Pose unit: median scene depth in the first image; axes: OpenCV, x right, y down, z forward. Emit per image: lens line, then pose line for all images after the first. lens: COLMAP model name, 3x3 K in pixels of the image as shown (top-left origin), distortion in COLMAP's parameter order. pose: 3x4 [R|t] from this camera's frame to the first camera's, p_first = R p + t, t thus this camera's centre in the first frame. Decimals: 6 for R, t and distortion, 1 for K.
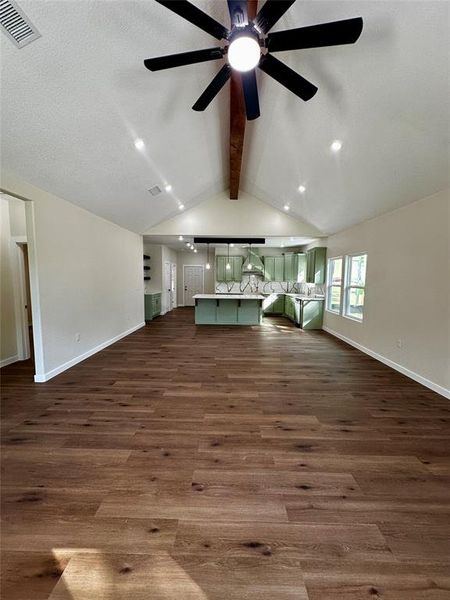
lens RADIAL K [[239.4, 0, 225.8], [0, 239.4, 299.8], [0, 0, 1]] dist [-0.003987, 0.001320]
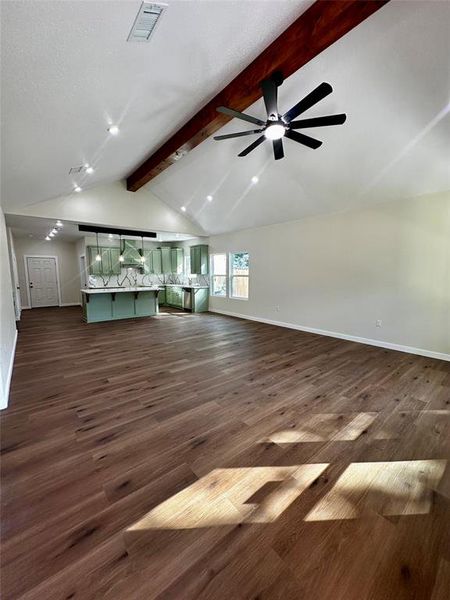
lens RADIAL K [[239.4, 0, 225.4], [0, 239.4, 300.3], [0, 0, 1]] dist [-0.003987, 0.001320]
pose [[0.761604, -0.088389, 0.641987, -0.437393], [0.070290, 0.996077, 0.053753, 0.008874], [-0.644219, 0.004187, 0.764829, -0.015141]]
